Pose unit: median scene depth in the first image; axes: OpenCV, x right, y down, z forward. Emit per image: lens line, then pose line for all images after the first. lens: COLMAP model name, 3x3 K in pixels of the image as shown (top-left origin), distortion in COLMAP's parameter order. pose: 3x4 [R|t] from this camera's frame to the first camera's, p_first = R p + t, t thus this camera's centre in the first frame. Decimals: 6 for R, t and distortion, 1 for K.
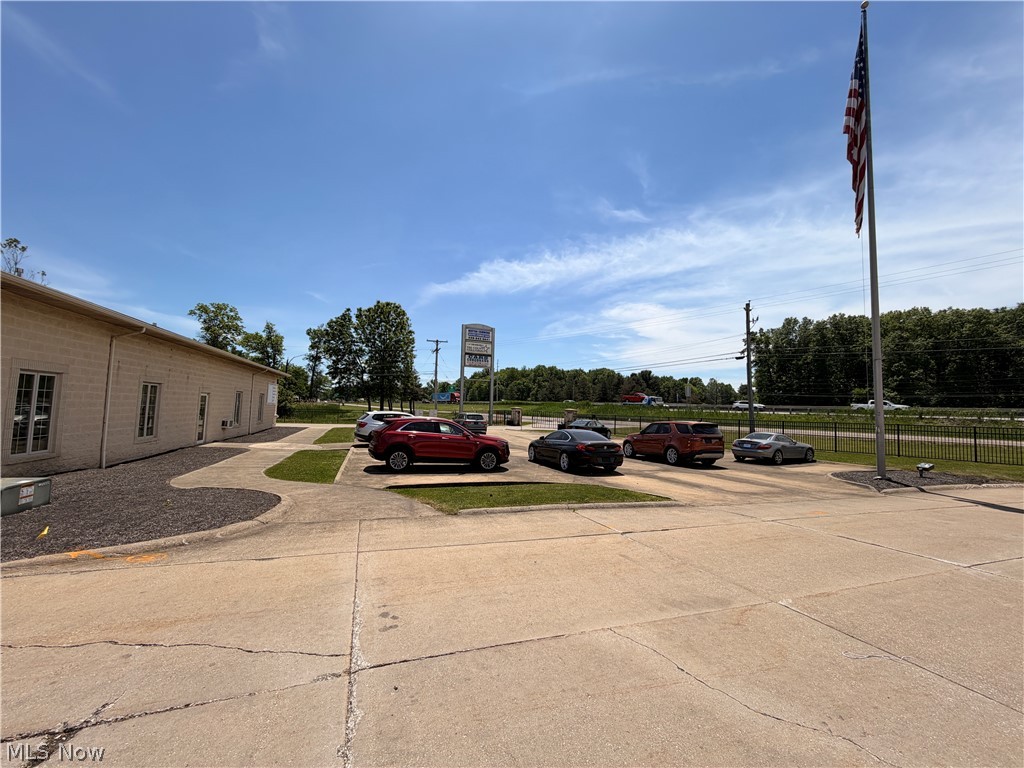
lens RADIAL K [[409.0, 0, 511.1], [0, 409.0, 384.5], [0, 0, 1]] dist [0.003586, -0.000602]
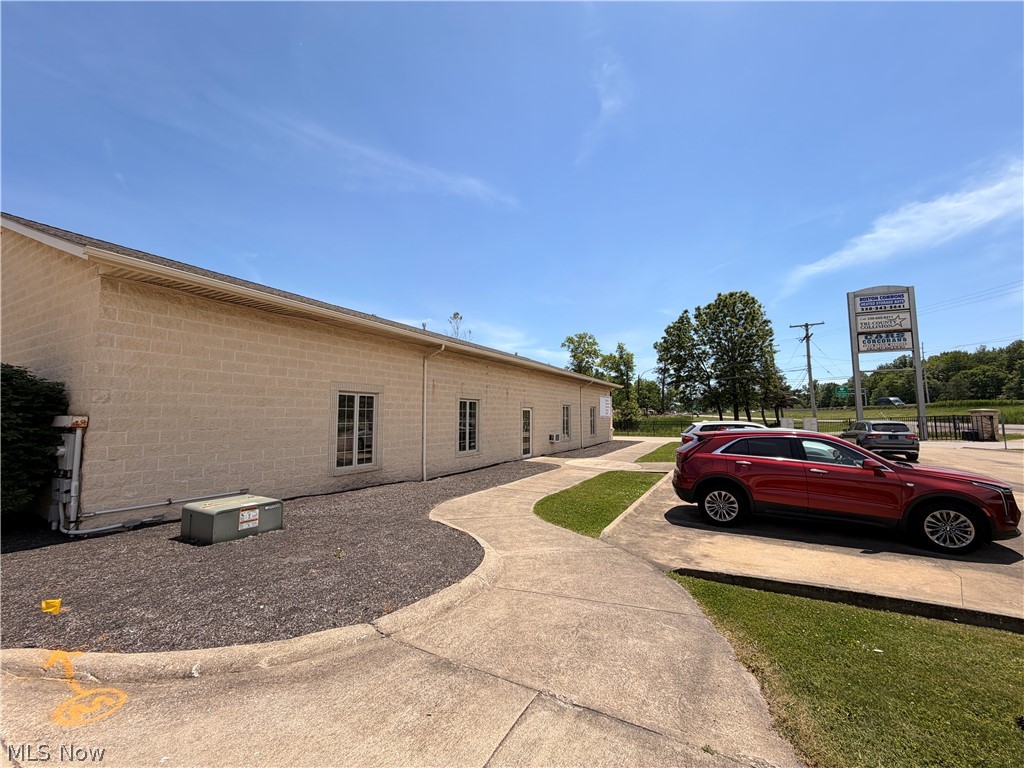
lens RADIAL K [[409.0, 0, 509.3], [0, 409.0, 392.9], [0, 0, 1]] dist [0.003586, -0.000602]
pose [[0.675395, -0.077502, -0.733373, -0.015590], [0.070494, 0.996693, -0.040408, 0.011595], [0.734079, -0.024406, 0.678625, 0.147974]]
